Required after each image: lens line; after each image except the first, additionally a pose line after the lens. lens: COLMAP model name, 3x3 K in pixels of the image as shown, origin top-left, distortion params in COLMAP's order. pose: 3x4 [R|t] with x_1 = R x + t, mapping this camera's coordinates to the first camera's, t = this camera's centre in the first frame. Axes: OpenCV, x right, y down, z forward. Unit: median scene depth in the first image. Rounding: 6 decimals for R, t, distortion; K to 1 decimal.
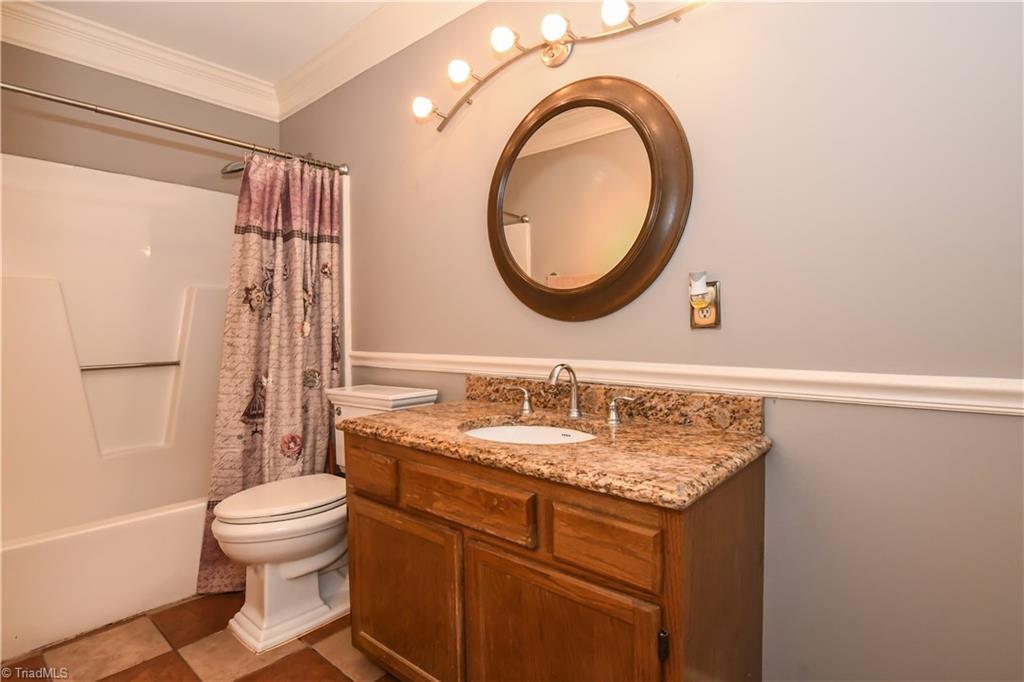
lens RADIAL K [[500.9, 0, 508.0], [0, 500.9, 345.1], [0, 0, 1]] dist [-0.018213, -0.002214]
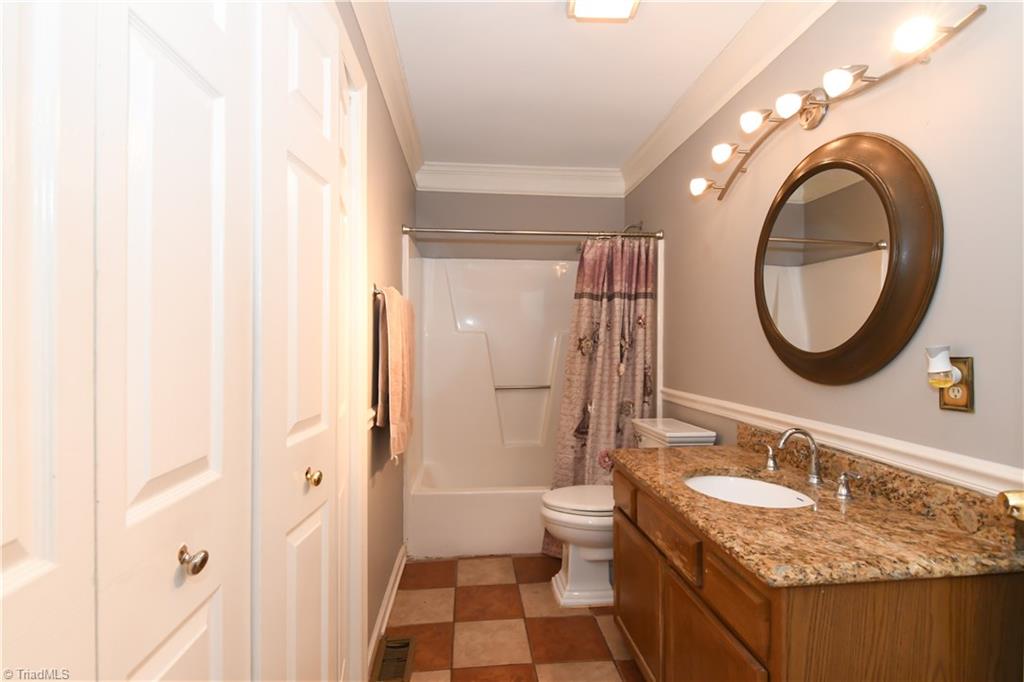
lens RADIAL K [[495.5, 0, 523.7], [0, 495.5, 341.3], [0, 0, 1]] dist [0.001183, -0.011300]
pose [[0.724508, 0.009449, -0.689202, 0.302539], [-0.028806, 0.999448, -0.016578, -0.081052], [0.688665, 0.031864, 0.724380, -0.090716]]
